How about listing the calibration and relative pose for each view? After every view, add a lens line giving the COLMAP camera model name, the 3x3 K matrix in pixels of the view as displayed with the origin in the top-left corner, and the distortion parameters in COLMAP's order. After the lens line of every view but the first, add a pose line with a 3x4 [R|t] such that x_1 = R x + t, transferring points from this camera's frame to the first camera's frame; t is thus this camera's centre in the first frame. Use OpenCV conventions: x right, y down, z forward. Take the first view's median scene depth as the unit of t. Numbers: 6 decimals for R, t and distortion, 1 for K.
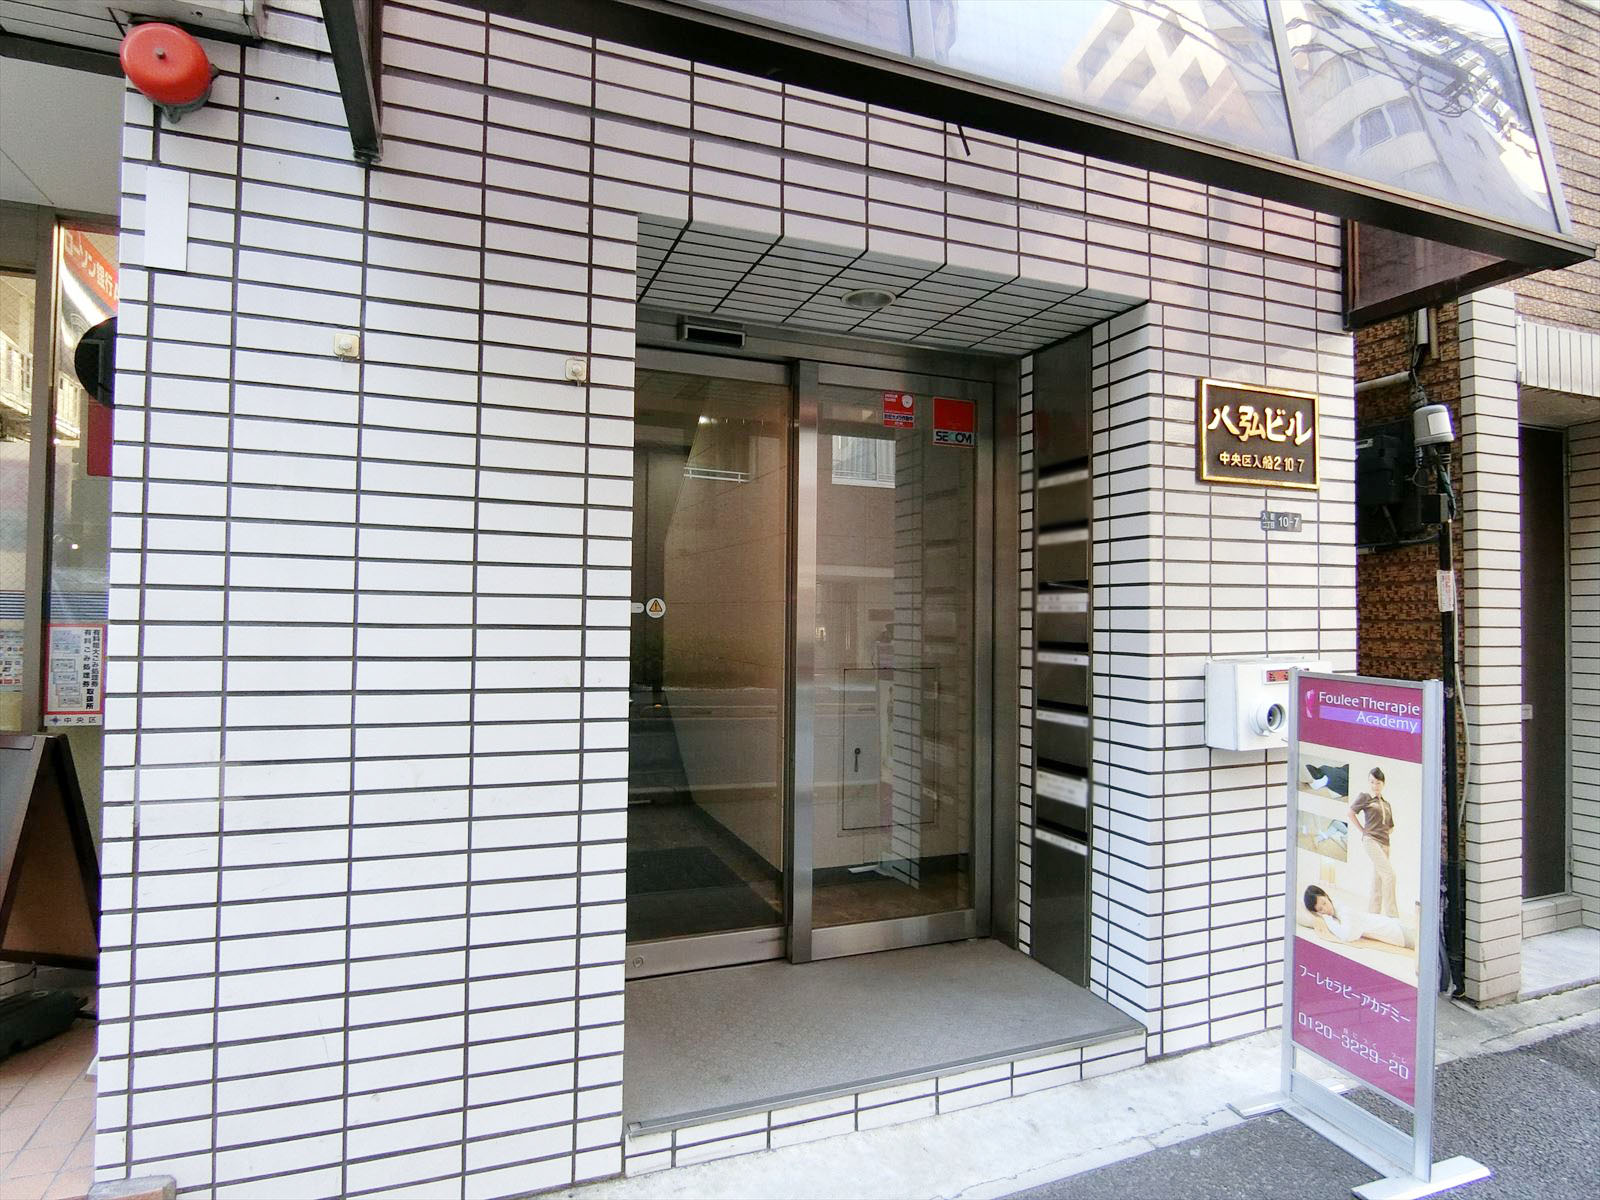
lens RADIAL K [[881.6, 0, 800.0], [0, 881.6, 600.0], [0, 0, 1]] dist [-0.001899, -0.009006]
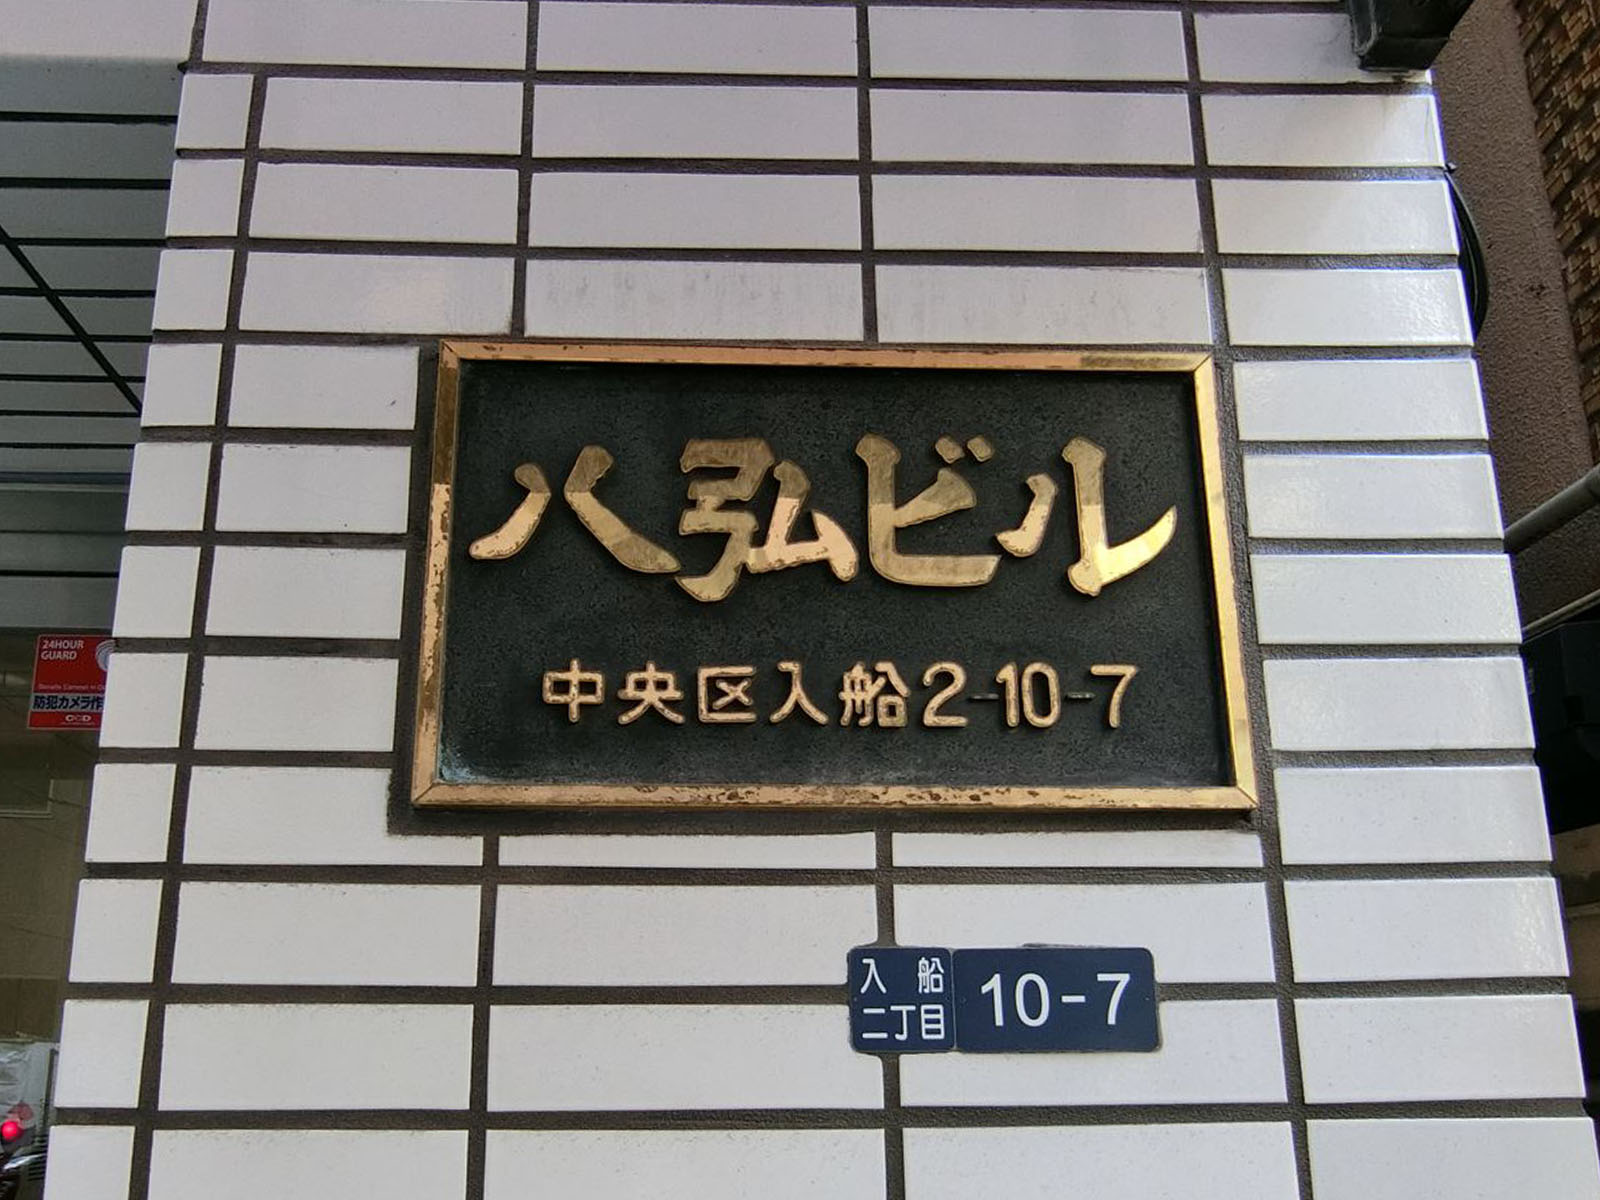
lens RADIAL K [[1508.3, 0, 800.0], [0, 1508.3, 600.0], [0, 0, 1]] dist [0.004951, 0.003327]
pose [[0.942683, -0.103321, -0.317292, 0.579154], [0.011739, 0.960536, -0.277908, -0.077064], [0.333484, 0.258255, 0.906693, 0.633563]]
